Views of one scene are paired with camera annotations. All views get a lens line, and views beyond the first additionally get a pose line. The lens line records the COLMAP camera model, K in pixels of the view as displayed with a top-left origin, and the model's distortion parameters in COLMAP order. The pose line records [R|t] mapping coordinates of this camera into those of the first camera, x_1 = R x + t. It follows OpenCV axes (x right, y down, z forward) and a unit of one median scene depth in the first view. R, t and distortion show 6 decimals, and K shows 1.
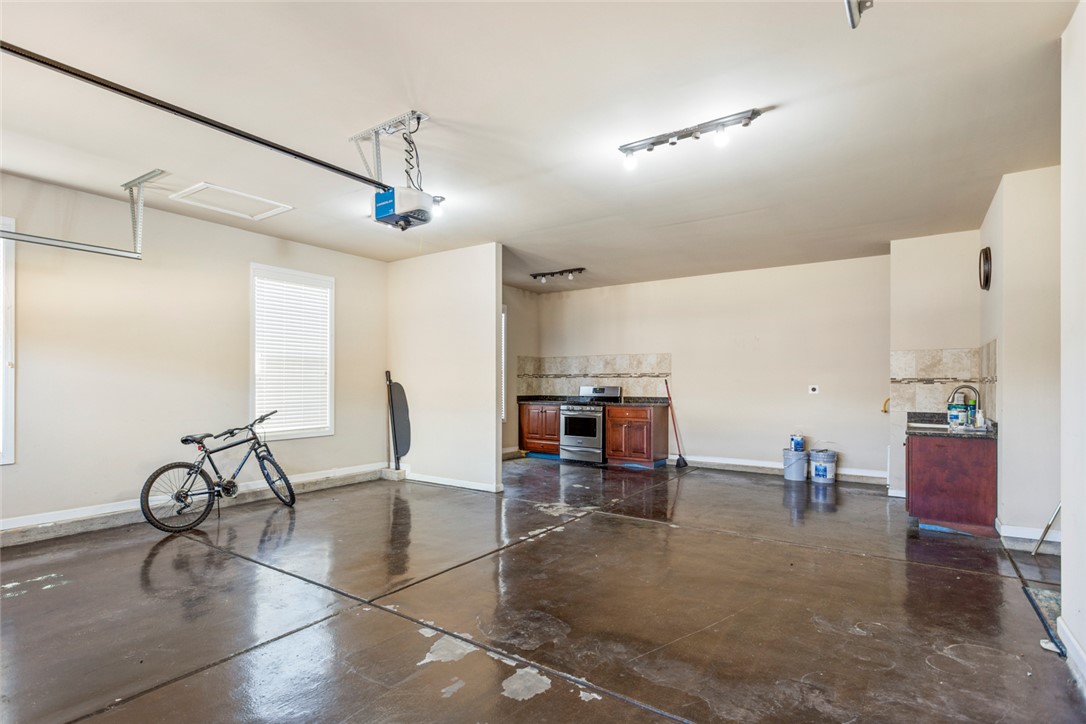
lens RADIAL K [[532.0, 0, 543.0], [0, 532.0, 362.0], [0, 0, 1]] dist [0.000051, 0.000238]
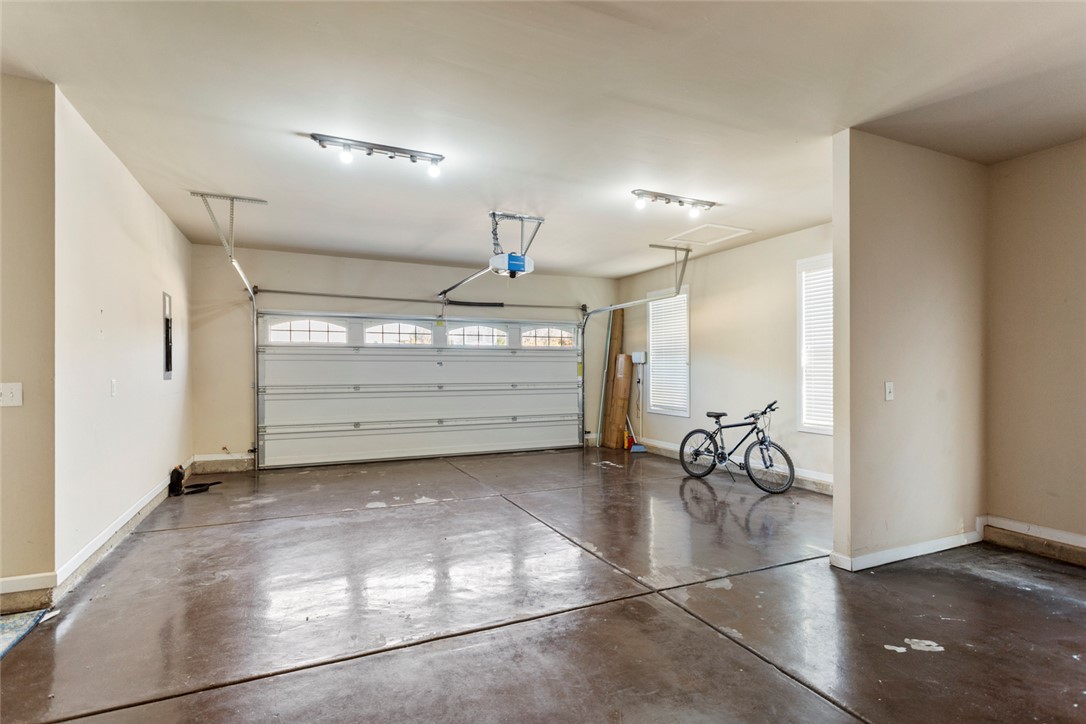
lens RADIAL K [[532.0, 0, 543.0], [0, 532.0, 362.0], [0, 0, 1]] dist [0.000051, 0.000238]
pose [[-0.515797, -0.014177, -0.856593, 0.764633], [0.031848, 0.998855, -0.035709, 0.044643], [0.856119, -0.045699, -0.514755, 1.372215]]
